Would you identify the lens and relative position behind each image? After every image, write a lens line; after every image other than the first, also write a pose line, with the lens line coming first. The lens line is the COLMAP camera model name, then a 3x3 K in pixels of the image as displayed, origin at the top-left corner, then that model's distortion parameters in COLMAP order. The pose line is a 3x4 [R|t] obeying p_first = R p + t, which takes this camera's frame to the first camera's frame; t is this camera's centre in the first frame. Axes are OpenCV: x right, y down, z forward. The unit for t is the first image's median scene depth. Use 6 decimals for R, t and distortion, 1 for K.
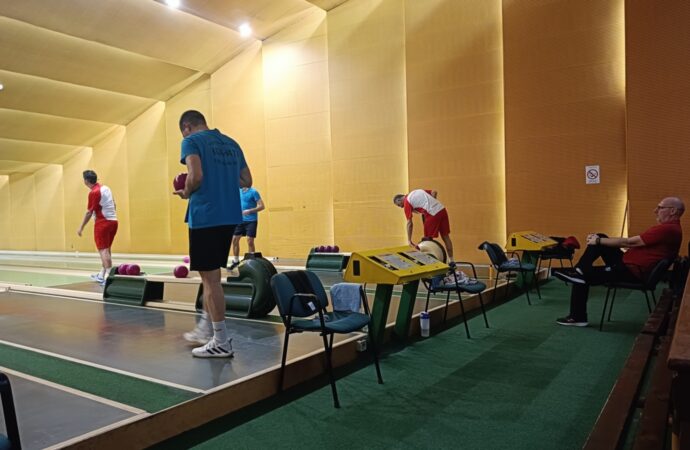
lens RADIAL K [[512.7, 0, 345.0], [0, 512.7, 225.0], [0, 0, 1]] dist [0.032159, -0.000612]
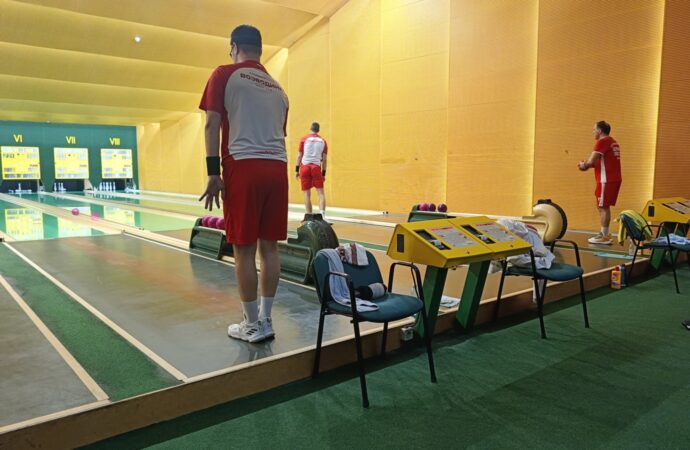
lens RADIAL K [[524.4, 0, 345.5], [0, 524.4, 215.5], [0, 0, 1]] dist [0.002422, 0.005630]
pose [[0.964973, 0.049183, -0.257697, 0.138745], [-0.028570, 0.996129, 0.083133, -0.025764], [0.260789, -0.072859, 0.962643, 0.152078]]
